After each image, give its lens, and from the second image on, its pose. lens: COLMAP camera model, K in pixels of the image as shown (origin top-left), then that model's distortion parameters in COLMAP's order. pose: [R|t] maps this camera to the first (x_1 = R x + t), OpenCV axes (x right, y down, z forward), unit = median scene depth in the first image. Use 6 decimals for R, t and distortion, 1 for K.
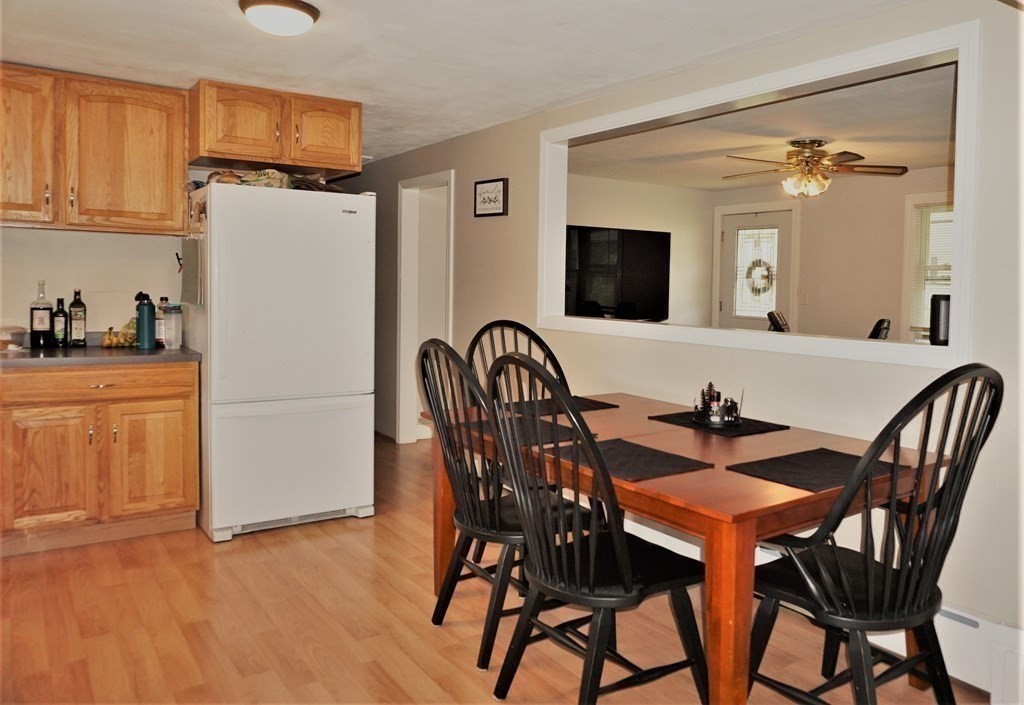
lens RADIAL K [[780.2, 0, 580.6], [0, 780.2, 318.5], [0, 0, 1]] dist [-0.045693, 0.034003]
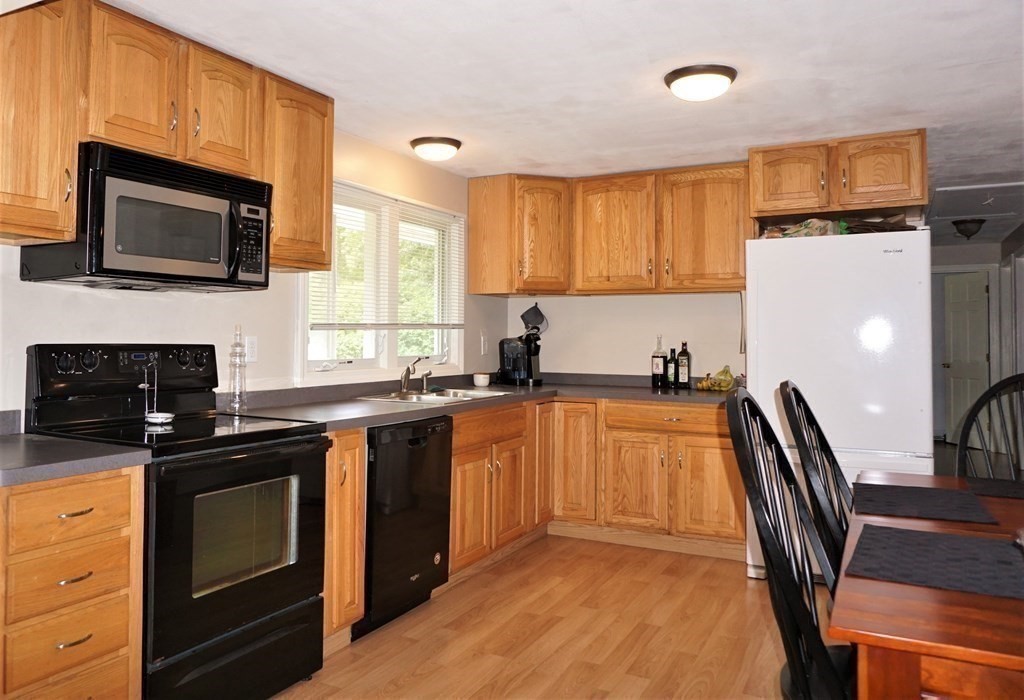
lens RADIAL K [[767.5, 0, 448.4], [0, 767.5, 318.8], [0, 0, 1]] dist [-0.046882, 0.037035]
pose [[0.389144, -0.042964, -0.920175, 0.329485], [-0.038316, 0.997292, -0.062769, 0.017604], [0.920380, 0.059684, 0.386444, 0.193626]]
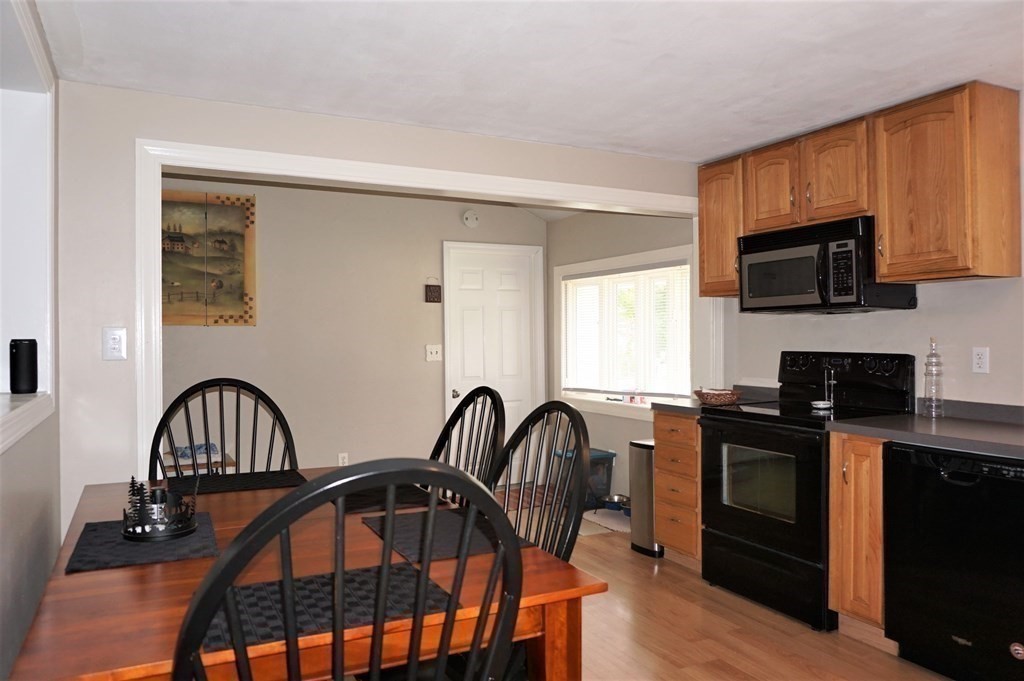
lens RADIAL K [[728.7, 0, 512.0], [0, 728.7, 340.5], [0, 0, 1]] dist [-0.051513, 0.041104]
pose [[-0.985374, -0.016019, 0.169653, -0.179404], [-0.007418, 0.998660, 0.051212, -0.053324], [-0.170246, 0.049205, -0.984172, 1.208563]]
